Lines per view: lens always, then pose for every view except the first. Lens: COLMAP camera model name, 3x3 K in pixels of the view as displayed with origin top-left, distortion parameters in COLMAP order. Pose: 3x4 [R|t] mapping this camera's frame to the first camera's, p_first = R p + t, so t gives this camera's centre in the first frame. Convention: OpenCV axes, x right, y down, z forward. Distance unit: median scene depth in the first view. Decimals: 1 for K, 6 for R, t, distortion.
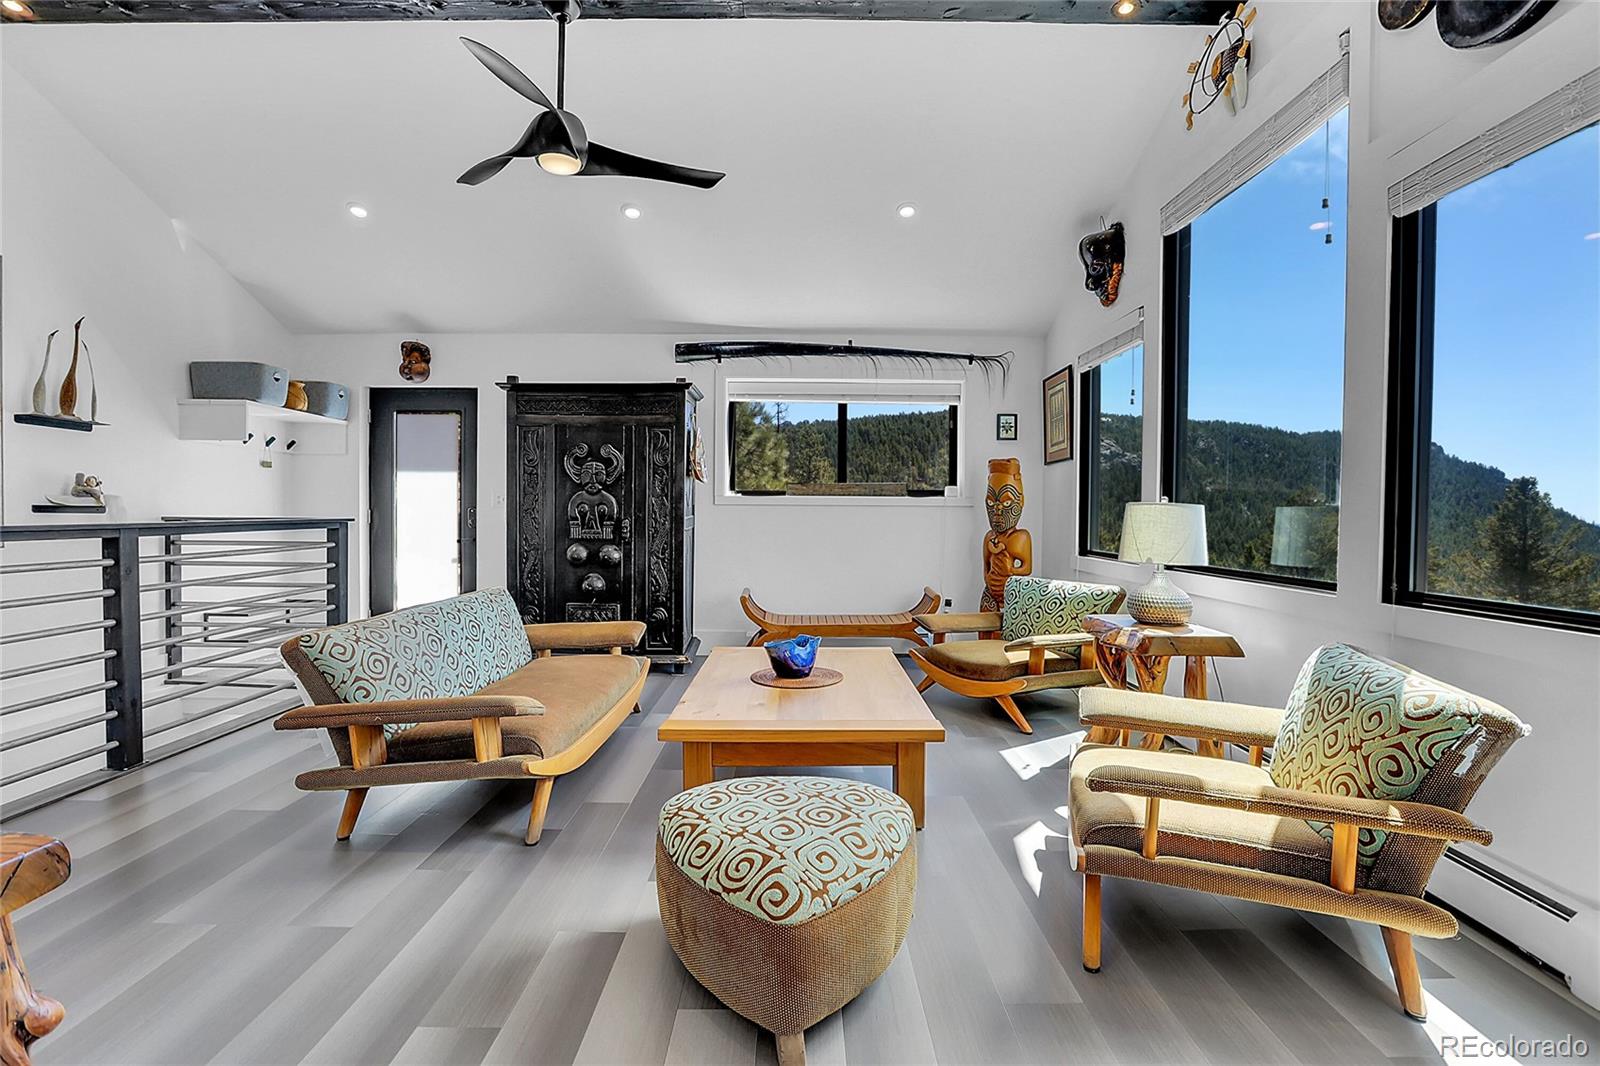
lens RADIAL K [[730.3, 0, 807.4], [0, 730.3, 528.2], [0, 0, 1]] dist [-0.050473, 0.017838]
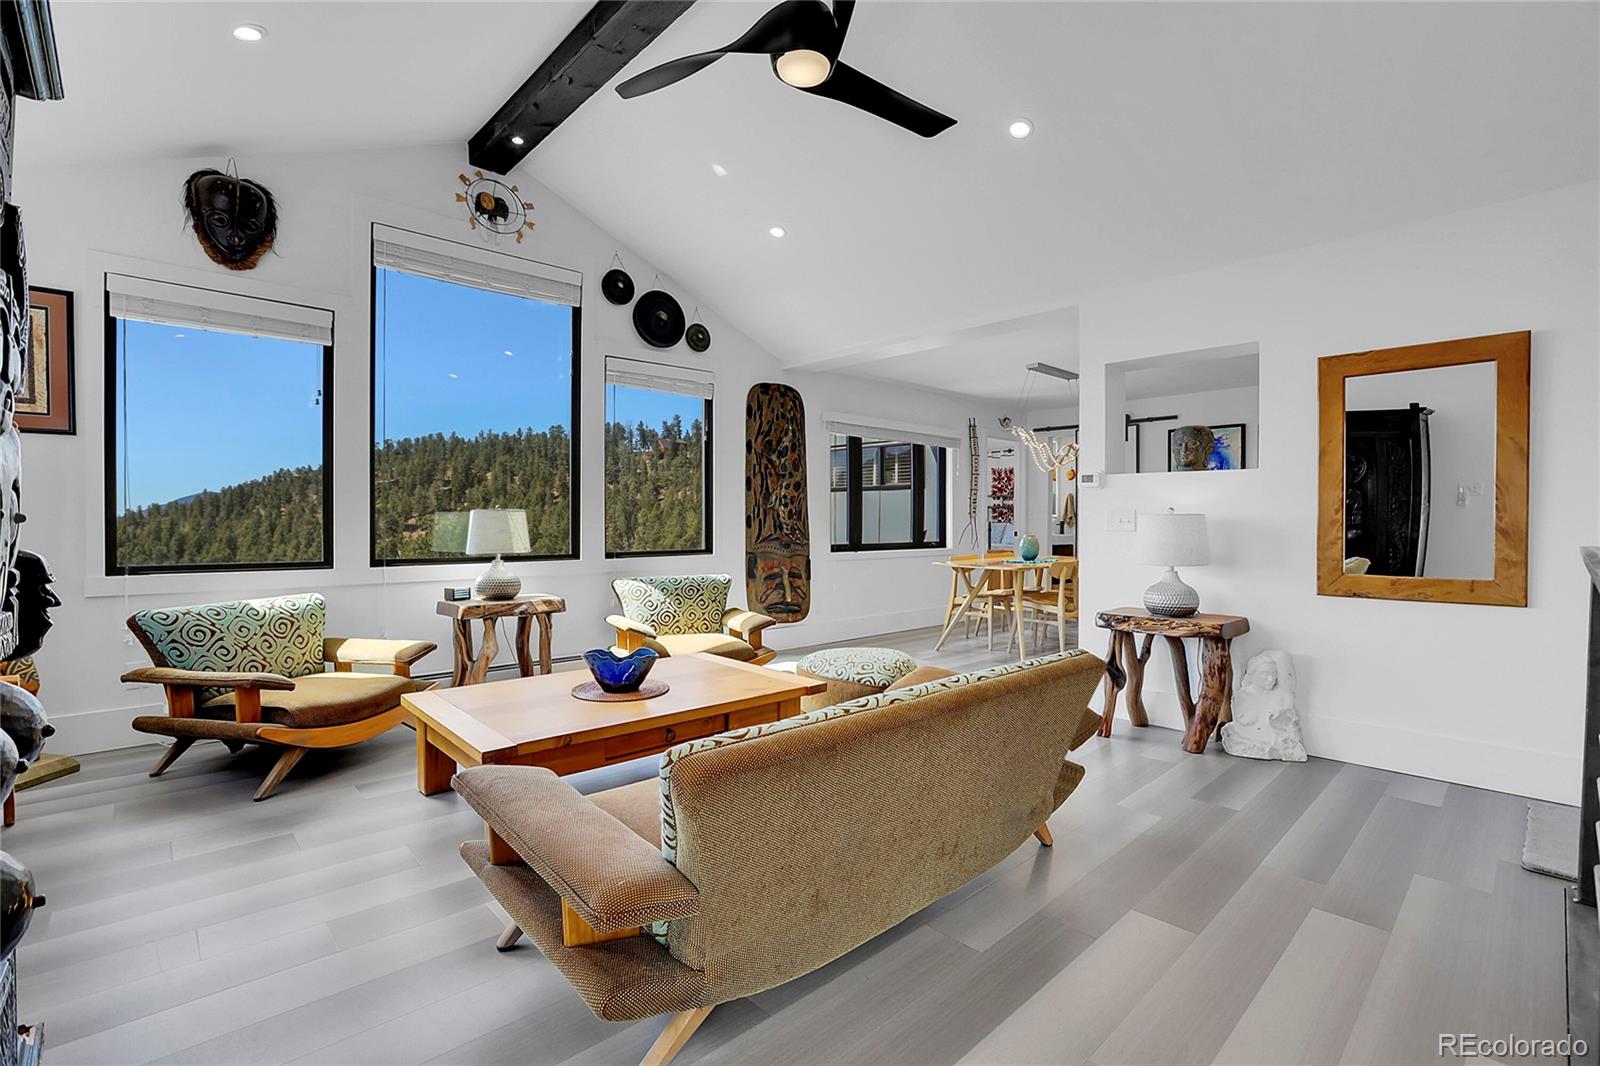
lens RADIAL K [[730.3, 0, 799.8], [0, 730.3, 531.8], [0, 0, 1]] dist [-0.050473, 0.017838]
pose [[-0.671984, -0.022017, 0.740238, -0.671482], [0.006549, 0.999342, 0.035668, -0.029074], [-0.740536, 0.028816, -0.671398, 1.110727]]
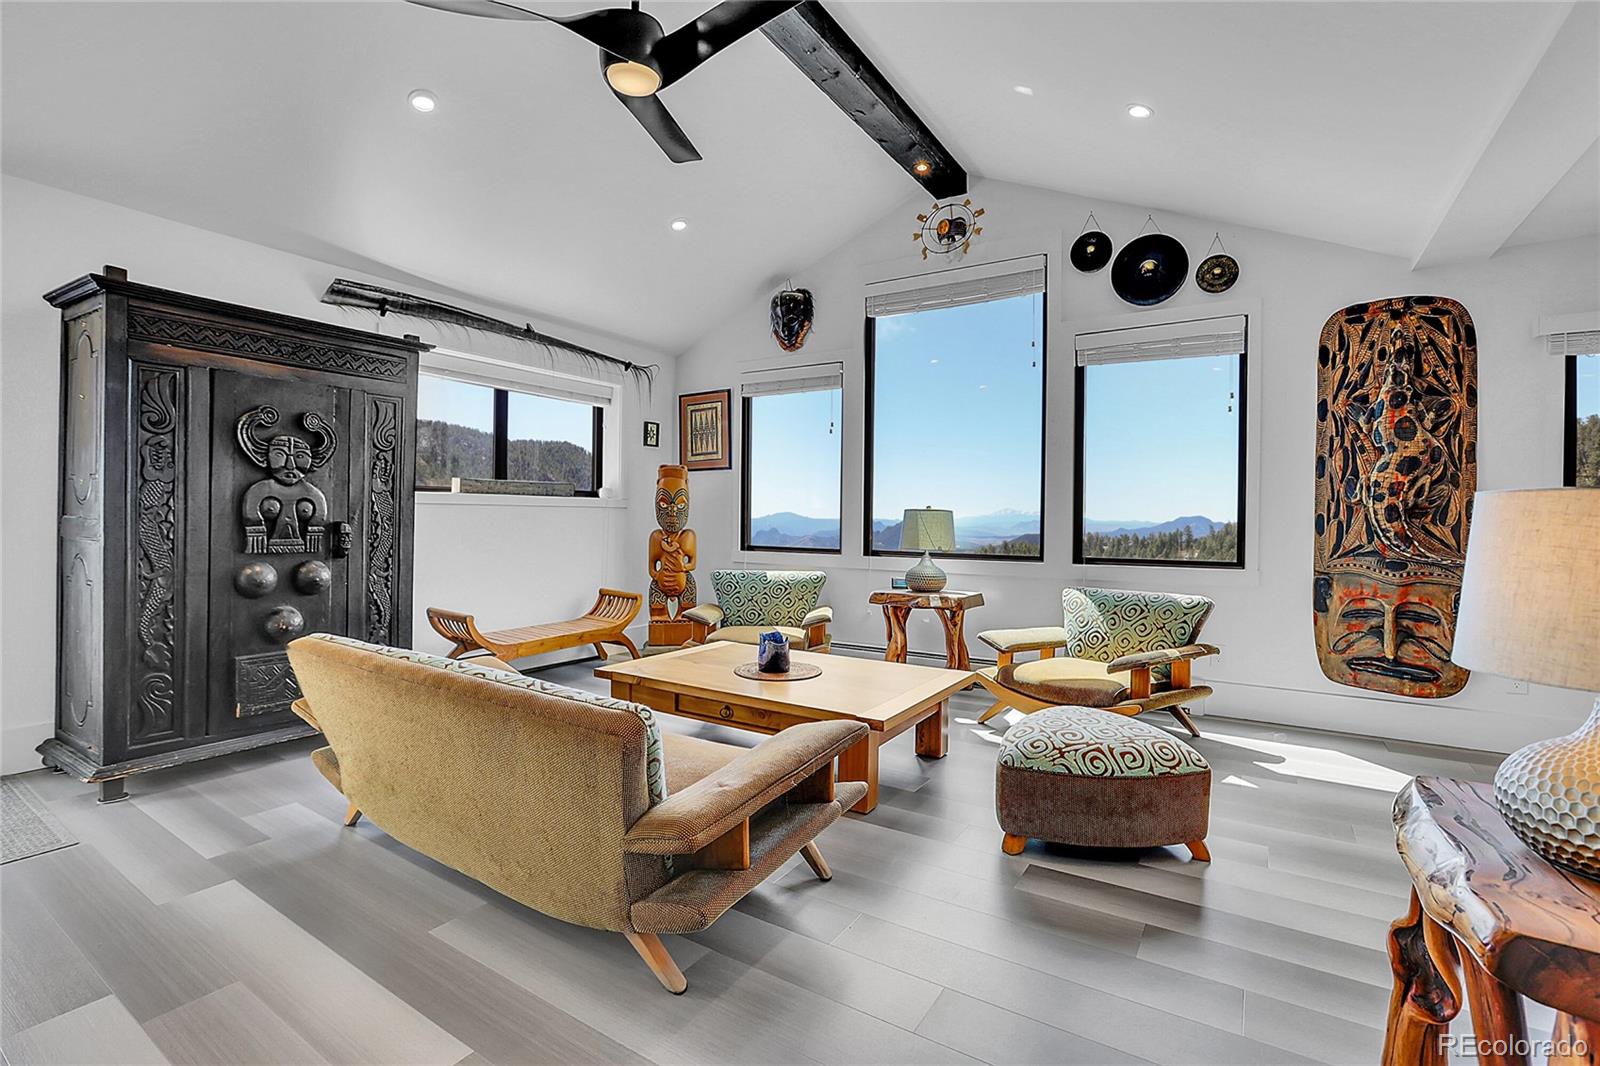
lens RADIAL K [[730.3, 0, 807.6], [0, 730.3, 528.0], [0, 0, 1]] dist [-0.050473, 0.017838]
pose [[0.545336, -0.012646, 0.838122, -0.667988], [0.010572, 0.999910, 0.008208, -0.009094], [-0.838151, 0.004385, 0.545421, 0.287936]]
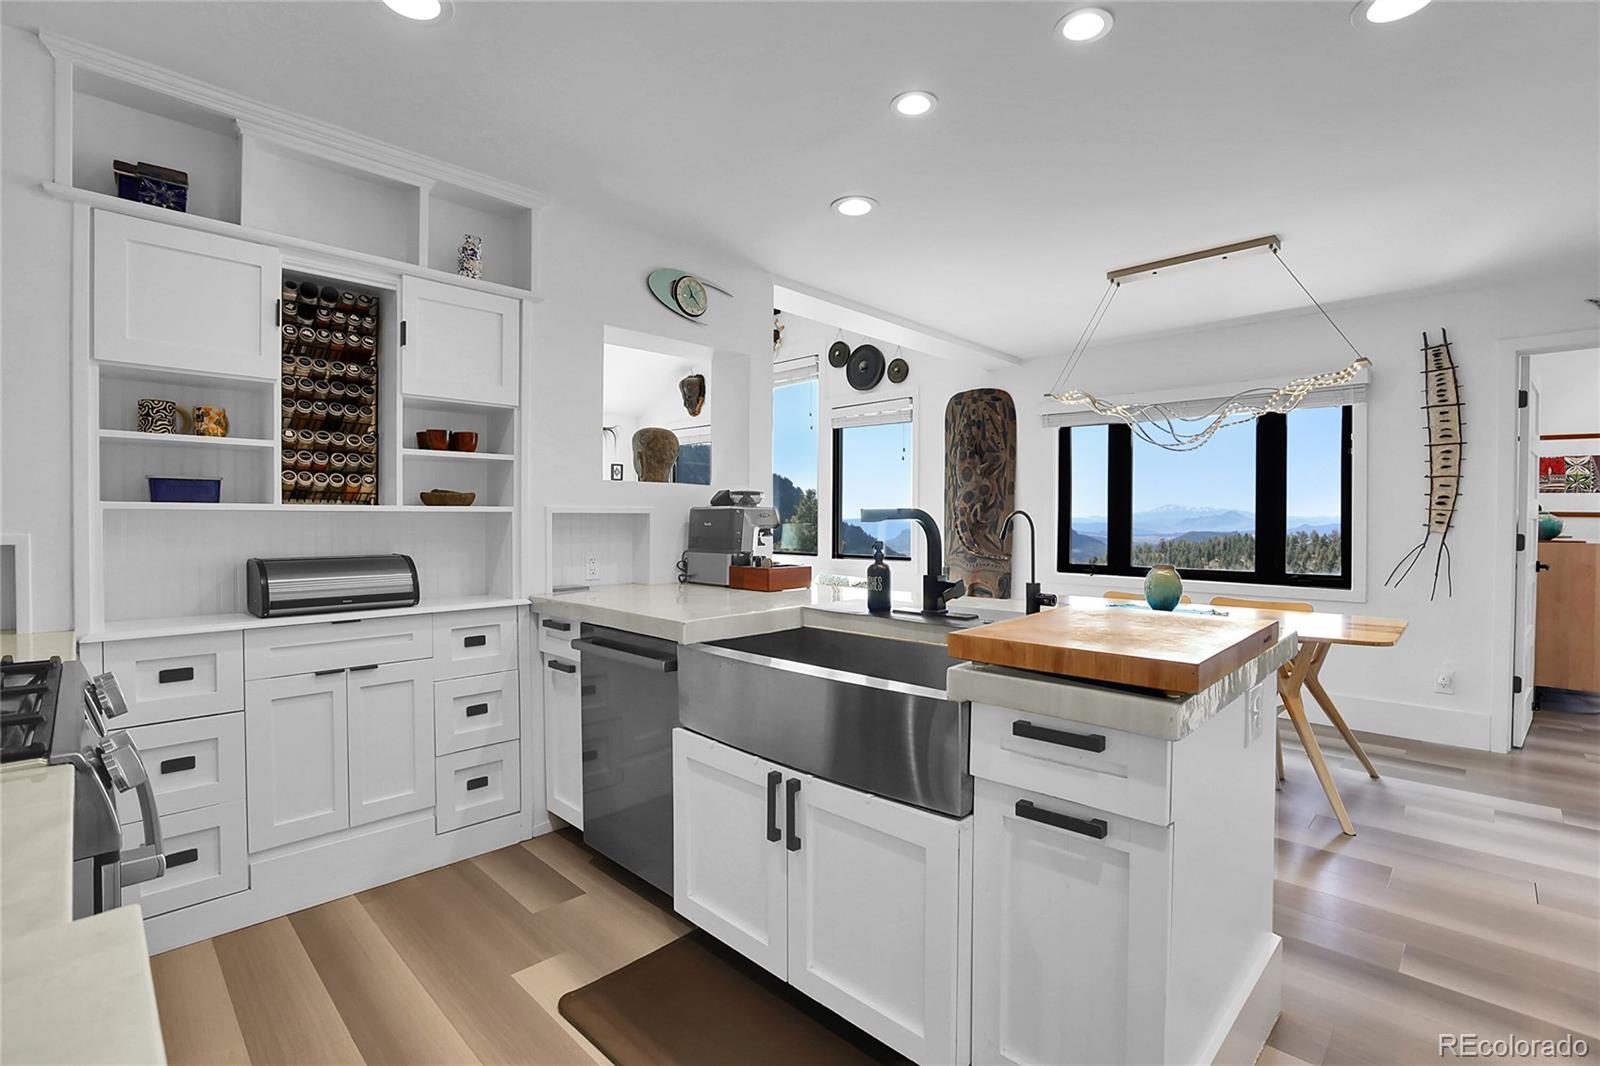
lens RADIAL K [[730.3, 0, 805.0], [0, 730.3, 529.6], [0, 0, 1]] dist [-0.050473, 0.017838]
pose [[0.700750, -0.019568, 0.713138, -0.776350], [0.018751, 0.999784, 0.009008, -0.024428], [-0.713160, 0.007059, 0.700966, -0.566972]]
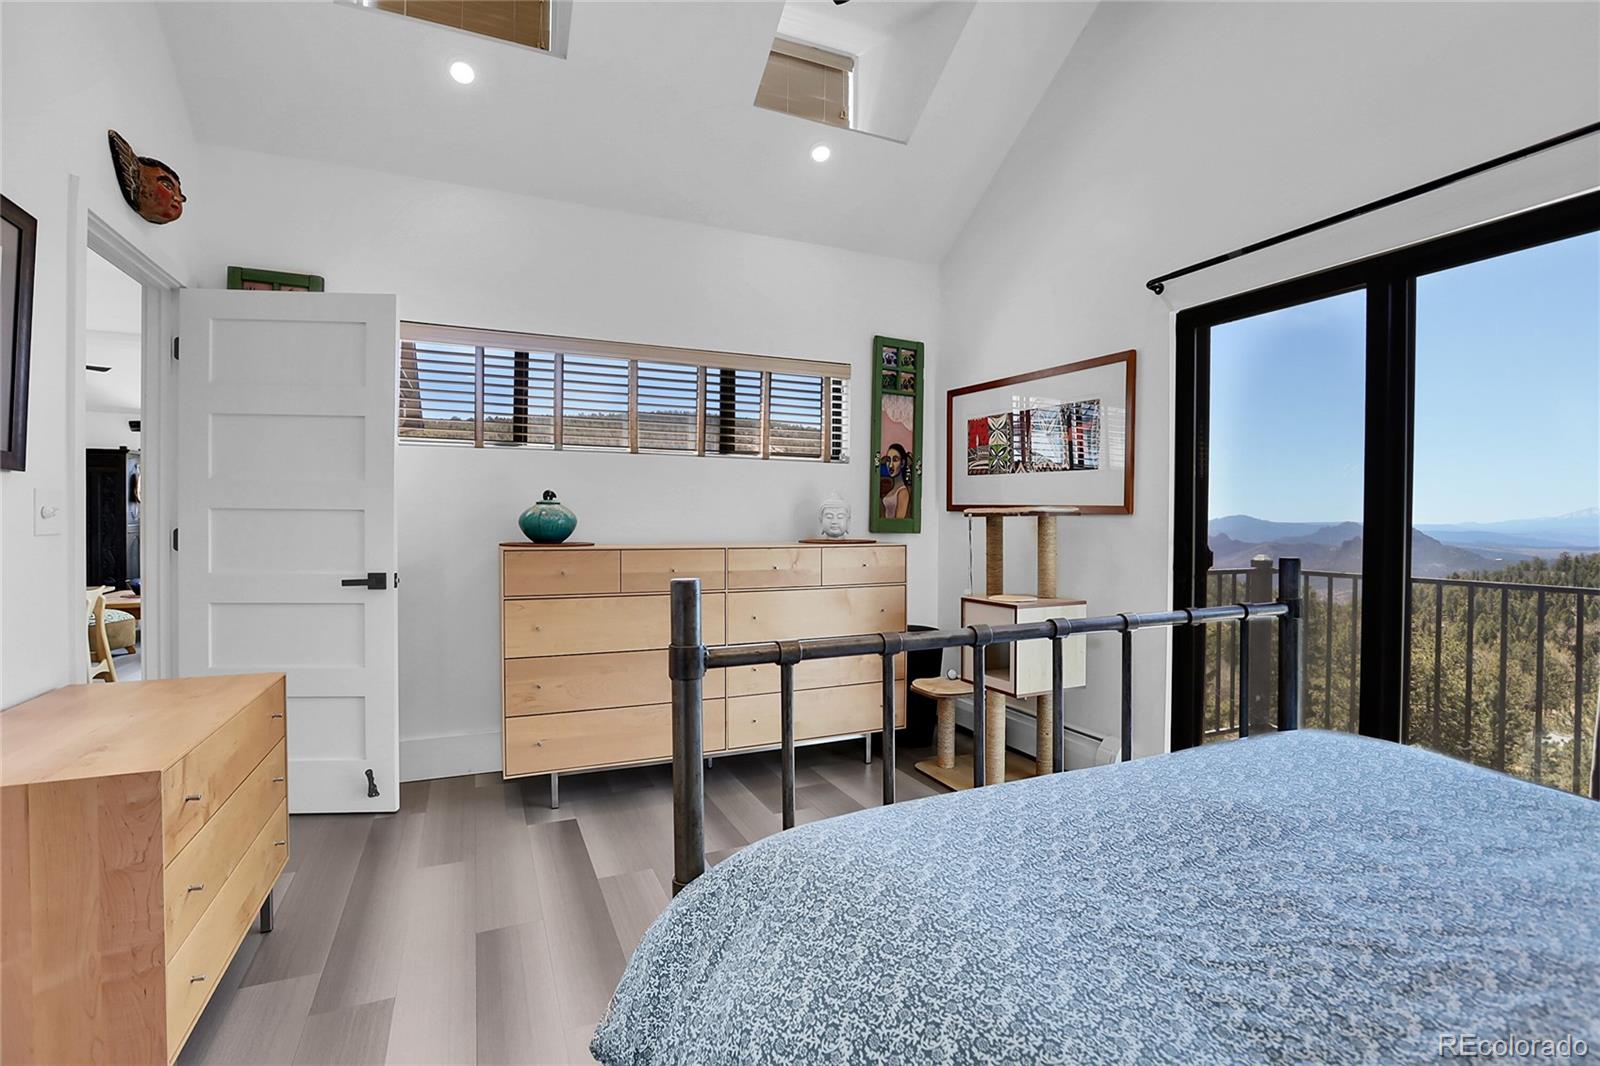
lens RADIAL K [[730.3, 0, 800.6], [0, 730.3, 528.0], [0, 0, 1]] dist [-0.050473, 0.017838]
pose [[0.912290, -0.005946, 0.409503, 0.721350], [0.008010, 0.999962, -0.003325, 0.012151], [-0.409467, 0.006313, 0.912303, -1.408118]]
